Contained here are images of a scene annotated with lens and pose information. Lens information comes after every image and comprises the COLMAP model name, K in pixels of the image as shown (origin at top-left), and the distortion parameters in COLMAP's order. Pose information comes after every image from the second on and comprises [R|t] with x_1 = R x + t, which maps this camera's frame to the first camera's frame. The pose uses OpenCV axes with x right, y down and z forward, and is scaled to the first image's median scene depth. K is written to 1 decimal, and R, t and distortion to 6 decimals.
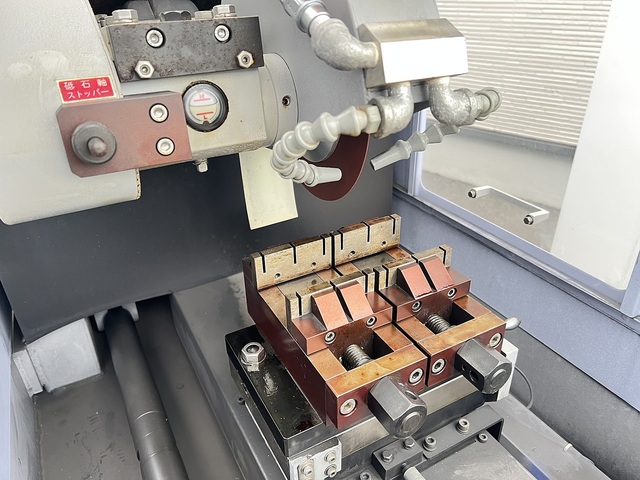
lens RADIAL K [[495.1, 0, 320.0], [0, 495.1, 240.0], [0, 0, 1]] dist [0.067915, -0.106911]
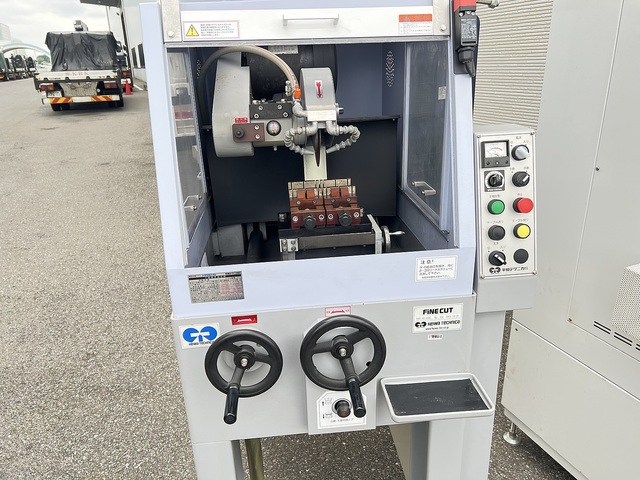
lens RADIAL K [[495.1, 0, 320.0], [0, 495.1, 240.0], [0, 0, 1]] dist [0.067915, -0.106911]
pose [[0.918424, 0.127747, -0.374403, 1.339832], [-0.172544, 0.981015, -0.088533, 0.680947], [0.355986, 0.145912, 0.923030, -1.779664]]
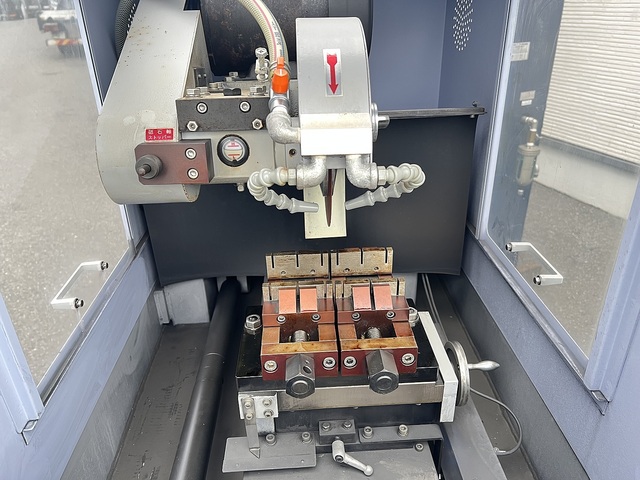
lens RADIAL K [[495.1, 0, 320.0], [0, 495.1, 240.0], [0, 0, 1]] dist [0.067915, -0.106911]
pose [[0.898672, 0.195528, -0.392628, 0.641894], [-0.205824, 0.978456, 0.016167, -0.072841], [0.387330, 0.066284, 0.919555, -0.282689]]
